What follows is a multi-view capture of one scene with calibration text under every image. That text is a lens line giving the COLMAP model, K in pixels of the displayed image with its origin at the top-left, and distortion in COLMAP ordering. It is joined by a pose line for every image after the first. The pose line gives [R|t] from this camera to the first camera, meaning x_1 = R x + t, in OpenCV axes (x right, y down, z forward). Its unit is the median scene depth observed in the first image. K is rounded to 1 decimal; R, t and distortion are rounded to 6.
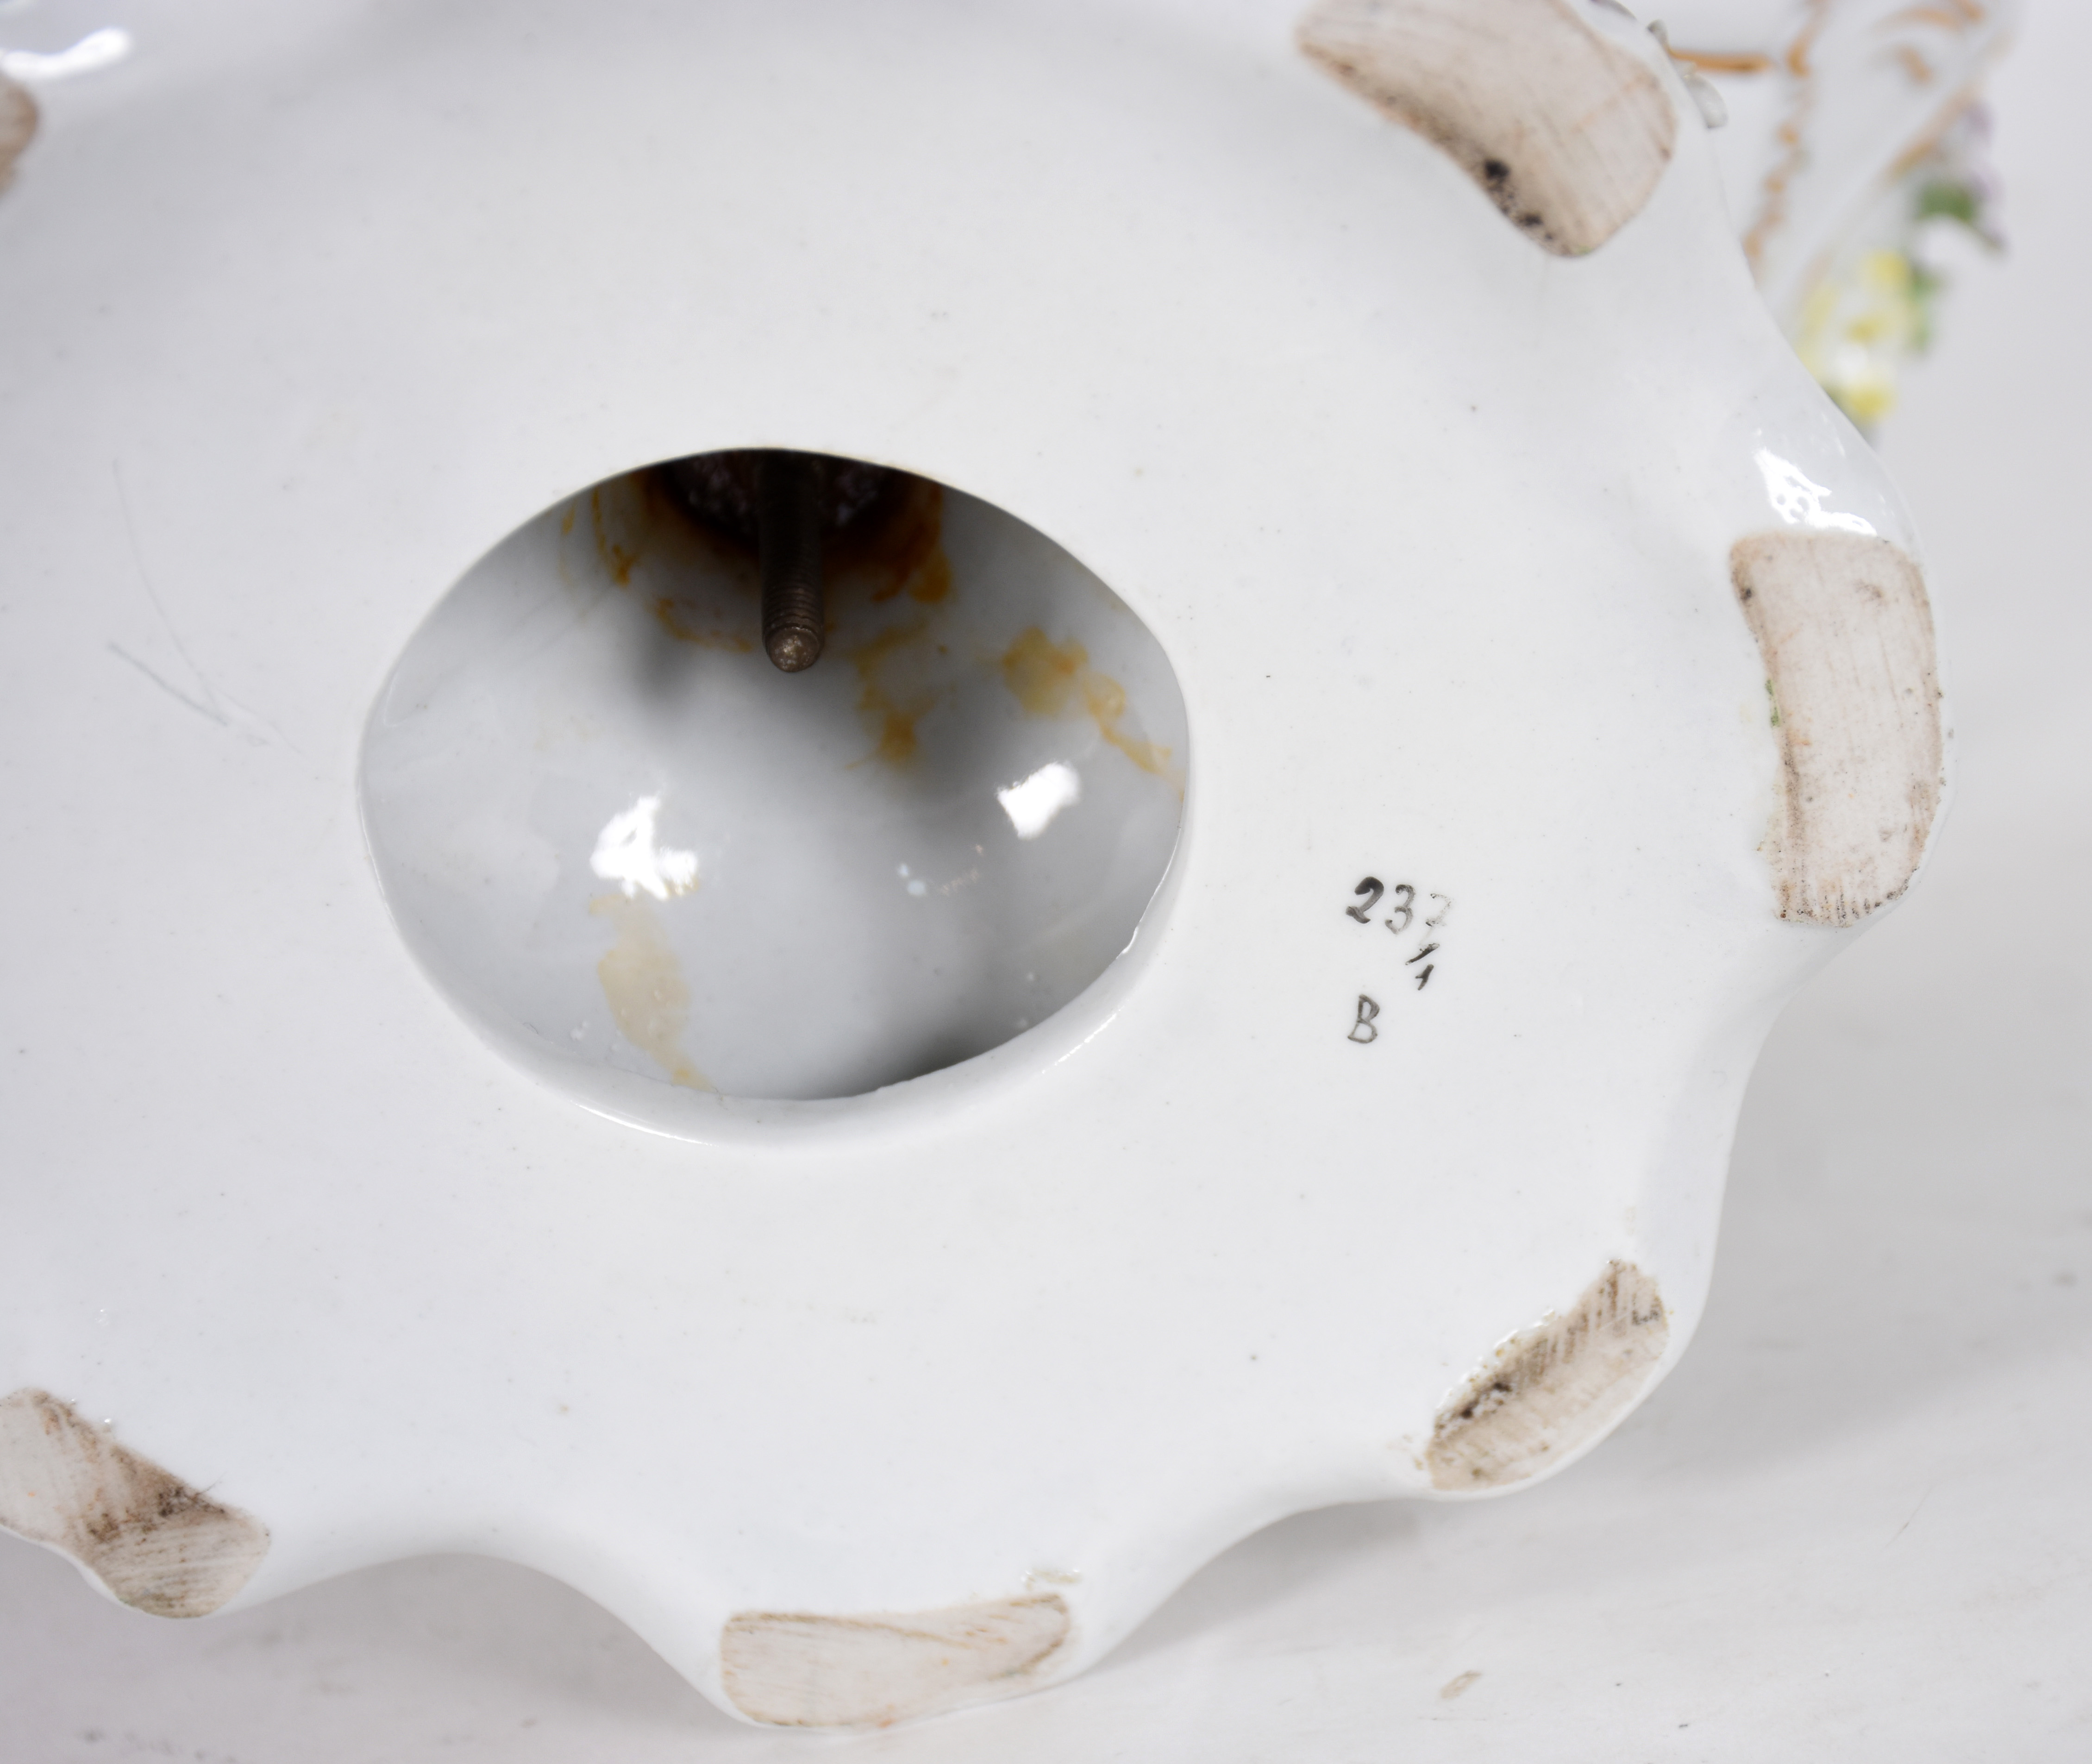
lens RADIAL K [[7726.9, 0, 1046.0], [0, 7726.9, 882.0], [0, 0, 1]] dist [0.487578, -2.406686]
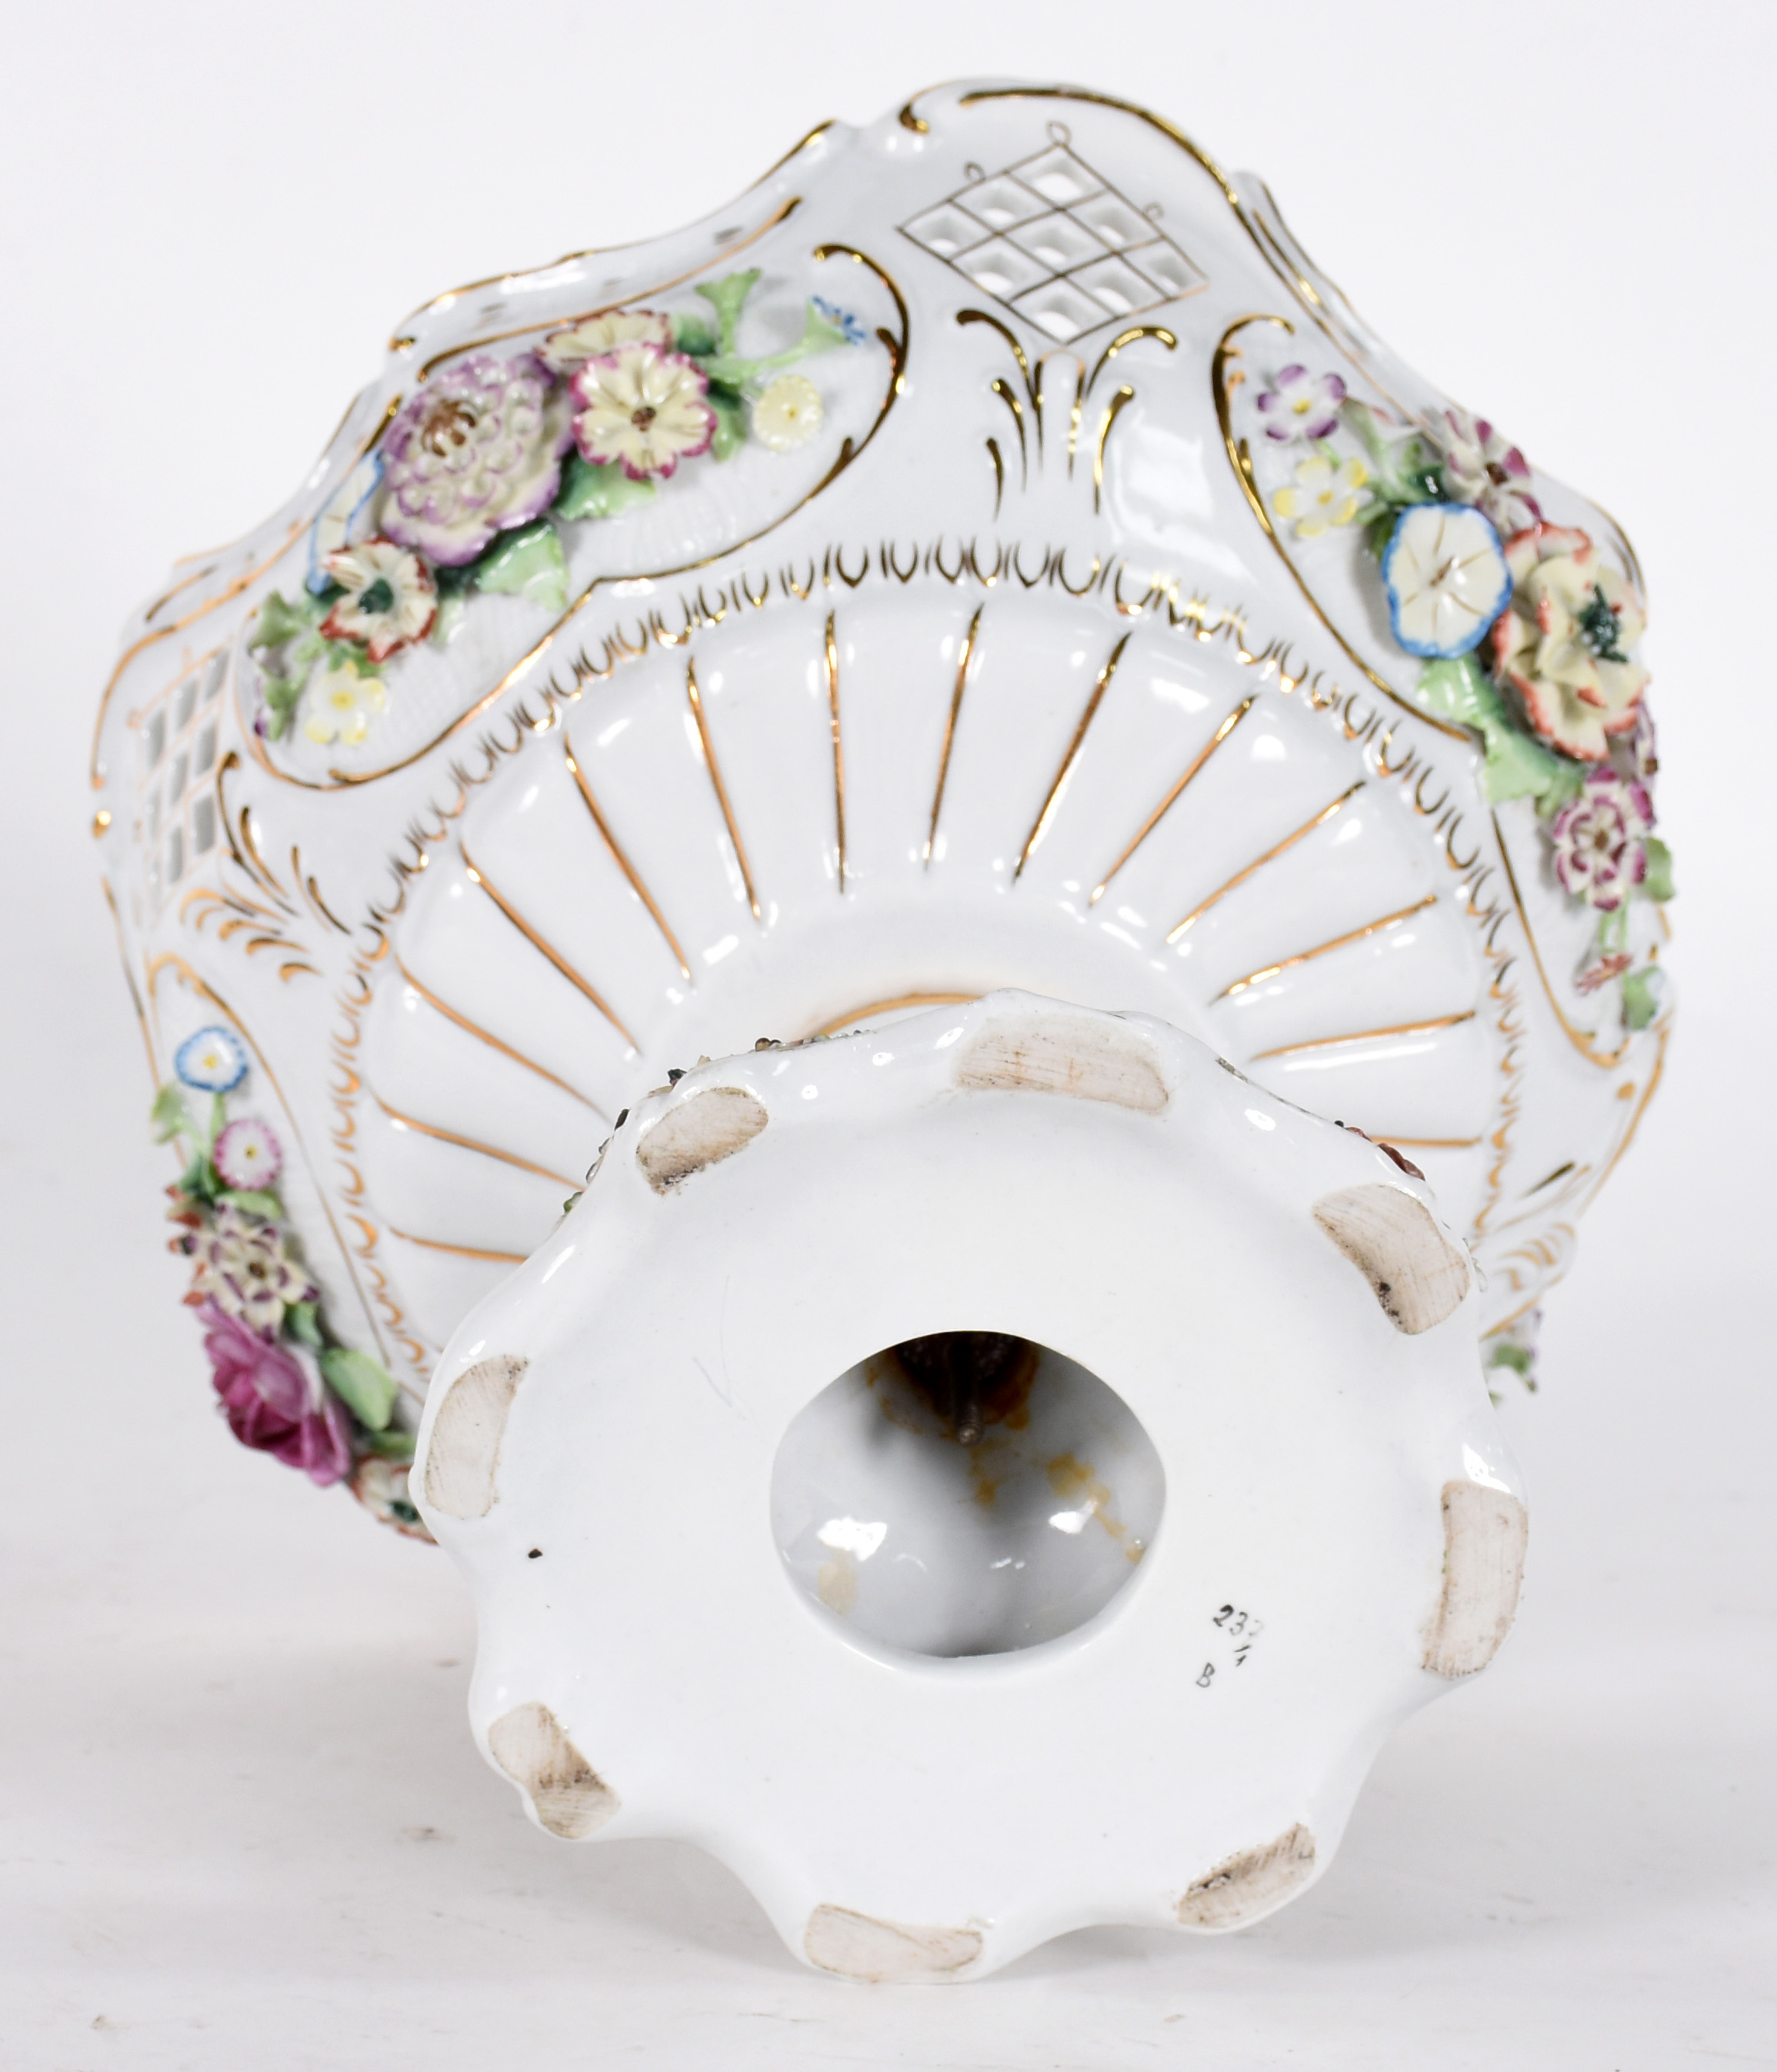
lens RADIAL K [[4114.6, 0, 888.5], [0, 4114.6, 1036.0], [0, 0, 1]] dist [0.102100, 0.235671]
pose [[0.974171, 0.219795, -0.051773, -0.020088], [-0.224735, 0.966054, -0.127409, 0.011755], [0.022011, 0.135754, 0.990498, -0.100034]]
